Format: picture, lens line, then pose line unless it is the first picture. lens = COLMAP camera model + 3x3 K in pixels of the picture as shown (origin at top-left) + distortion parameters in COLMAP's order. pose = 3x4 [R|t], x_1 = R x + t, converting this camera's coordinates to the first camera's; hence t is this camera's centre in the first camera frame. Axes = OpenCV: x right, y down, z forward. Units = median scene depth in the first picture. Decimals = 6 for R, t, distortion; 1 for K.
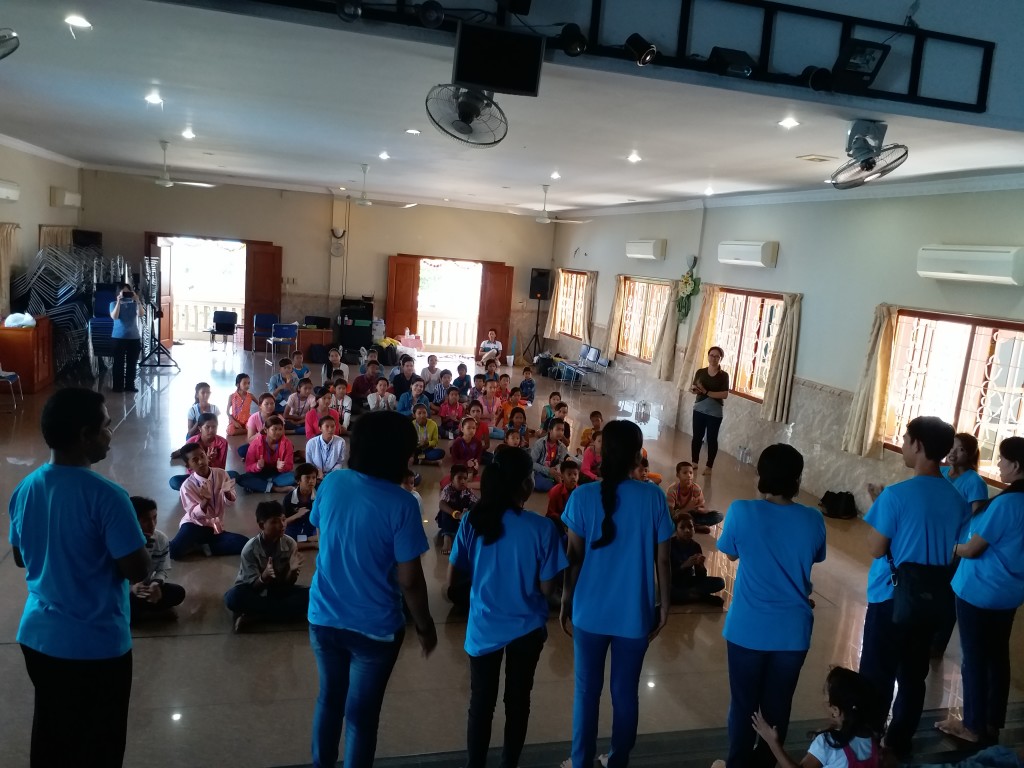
lens RADIAL K [[812.6, 0, 517.1], [0, 812.6, 385.6], [0, 0, 1]] dist [0.004379, -0.022745]
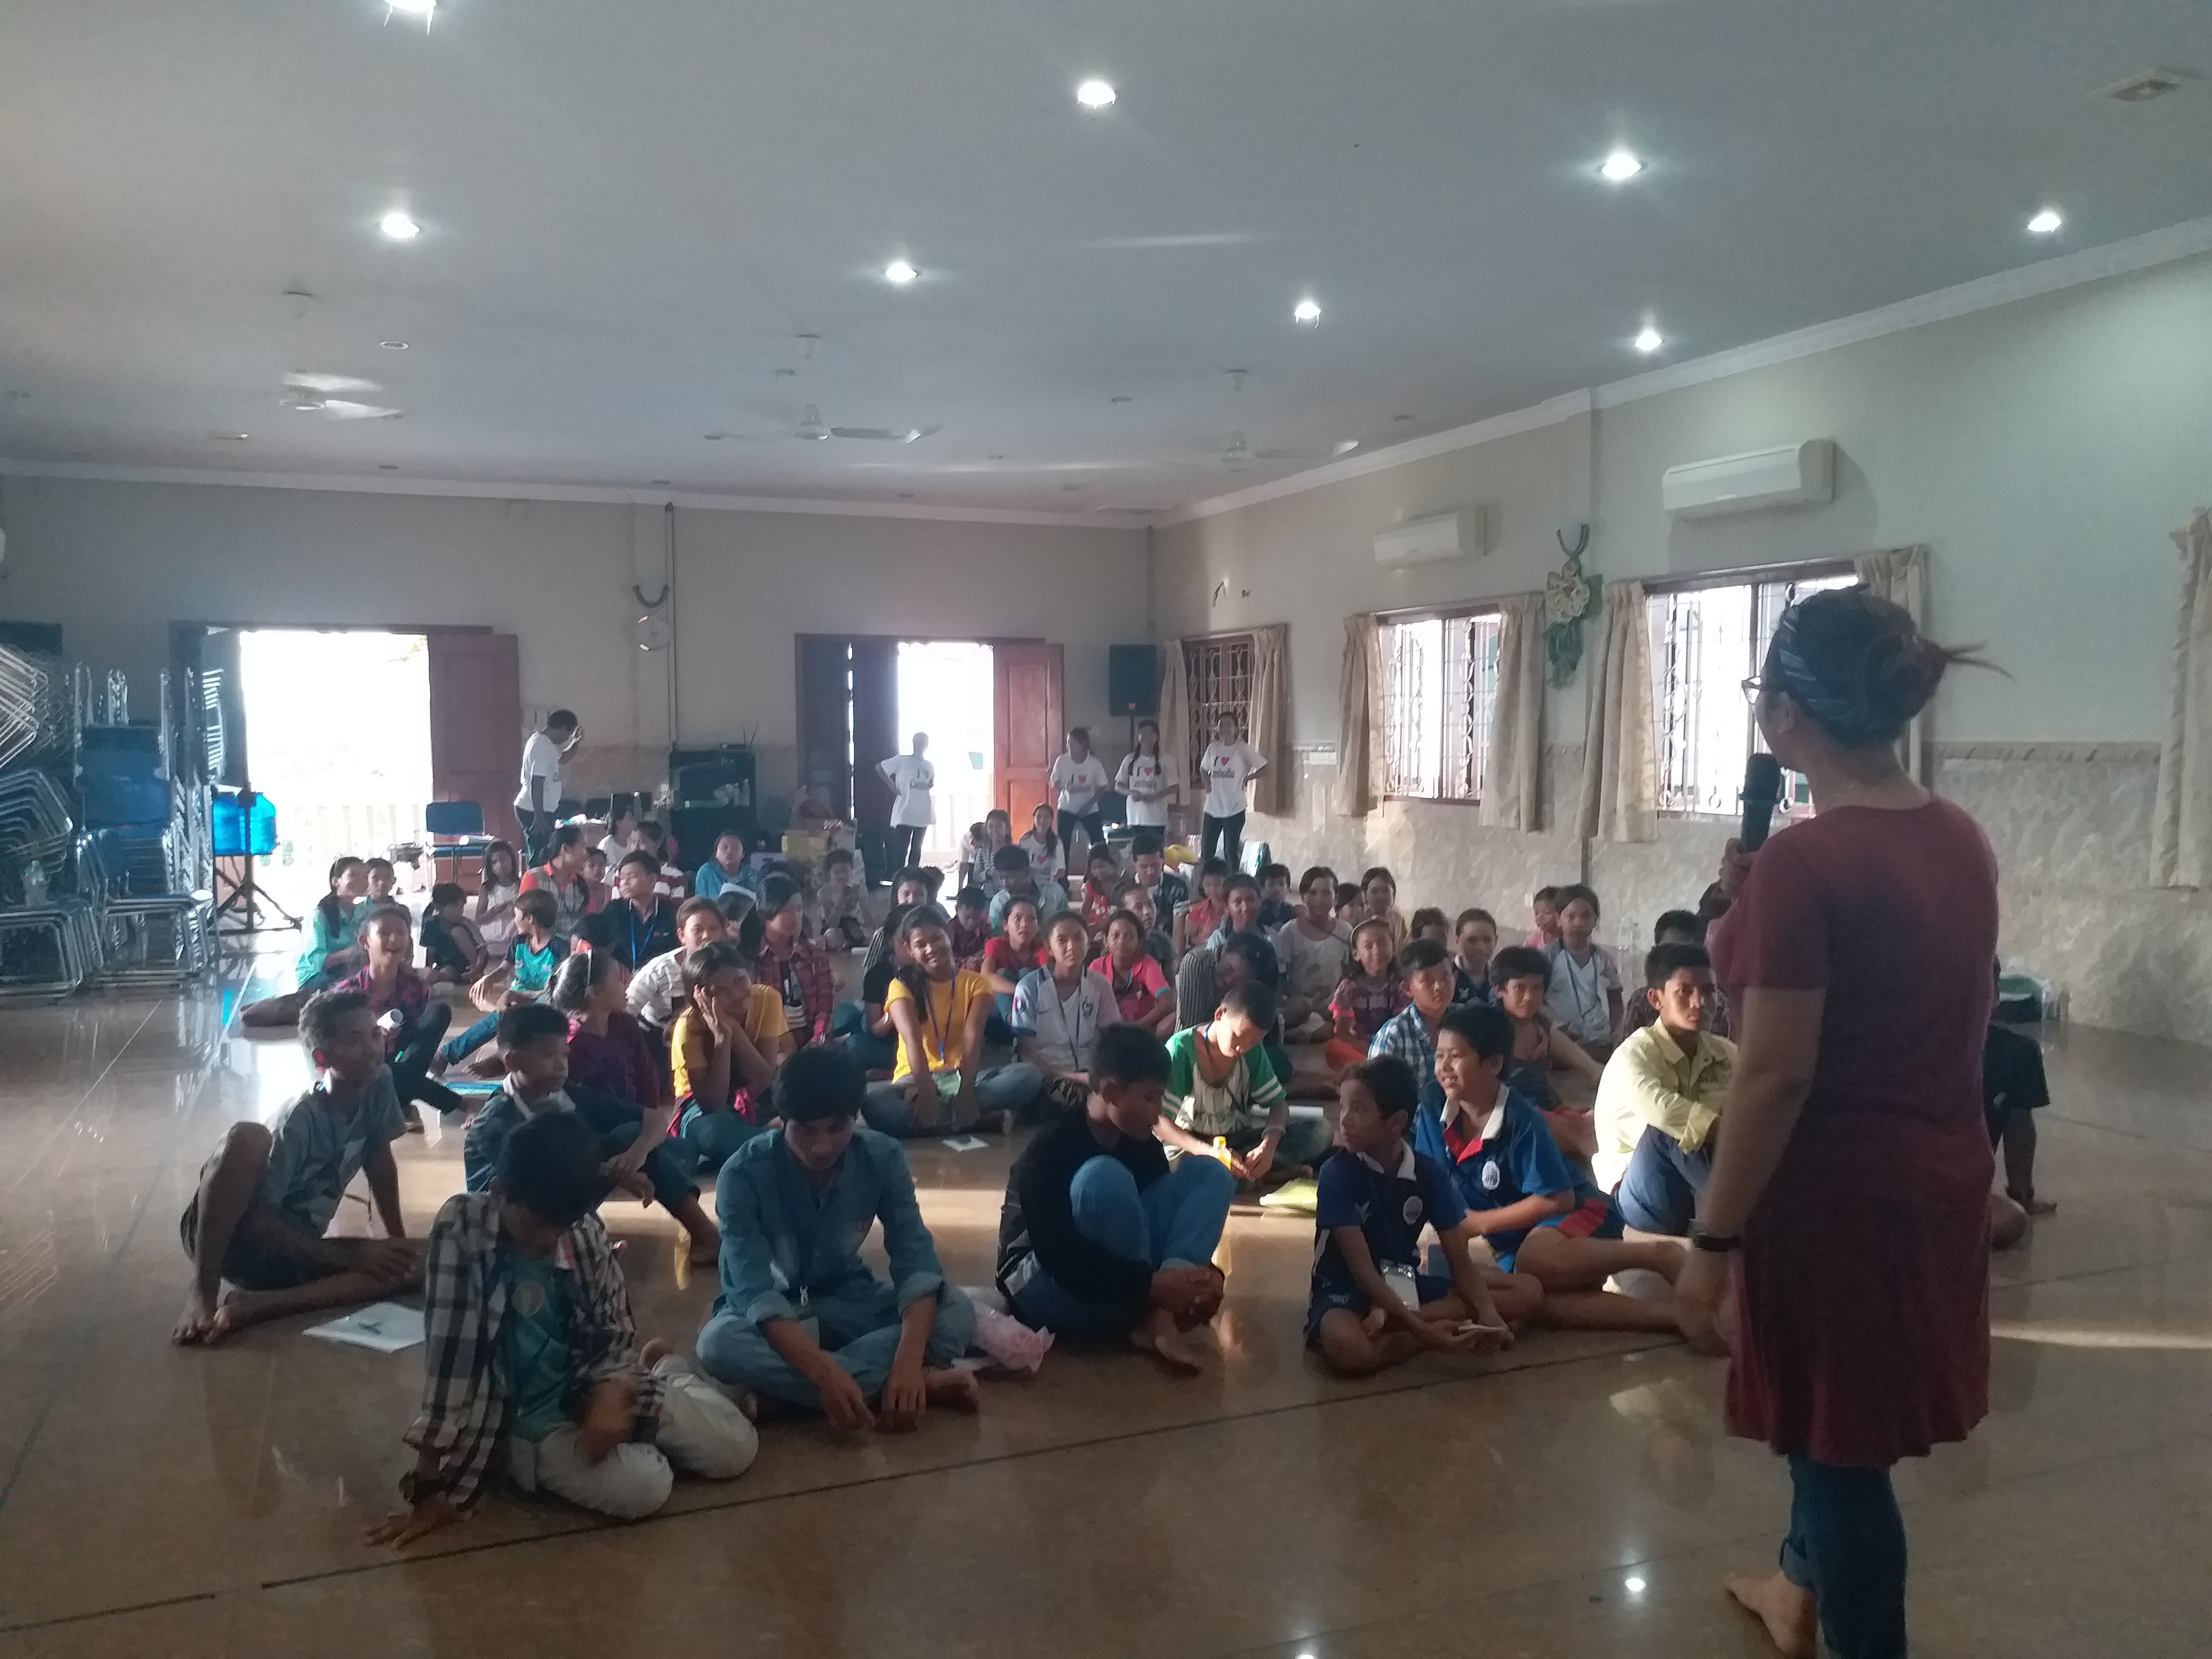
lens RADIAL K [[1755.4, 0, 1105.7], [0, 1755.4, 838.8], [0, 0, 1]] dist [0.004379, -0.022745]
pose [[0.989156, -0.093872, 0.112951, -0.105147], [0.104103, 0.990633, -0.088369, 0.041861], [-0.103597, 0.099170, 0.989663, 0.098878]]
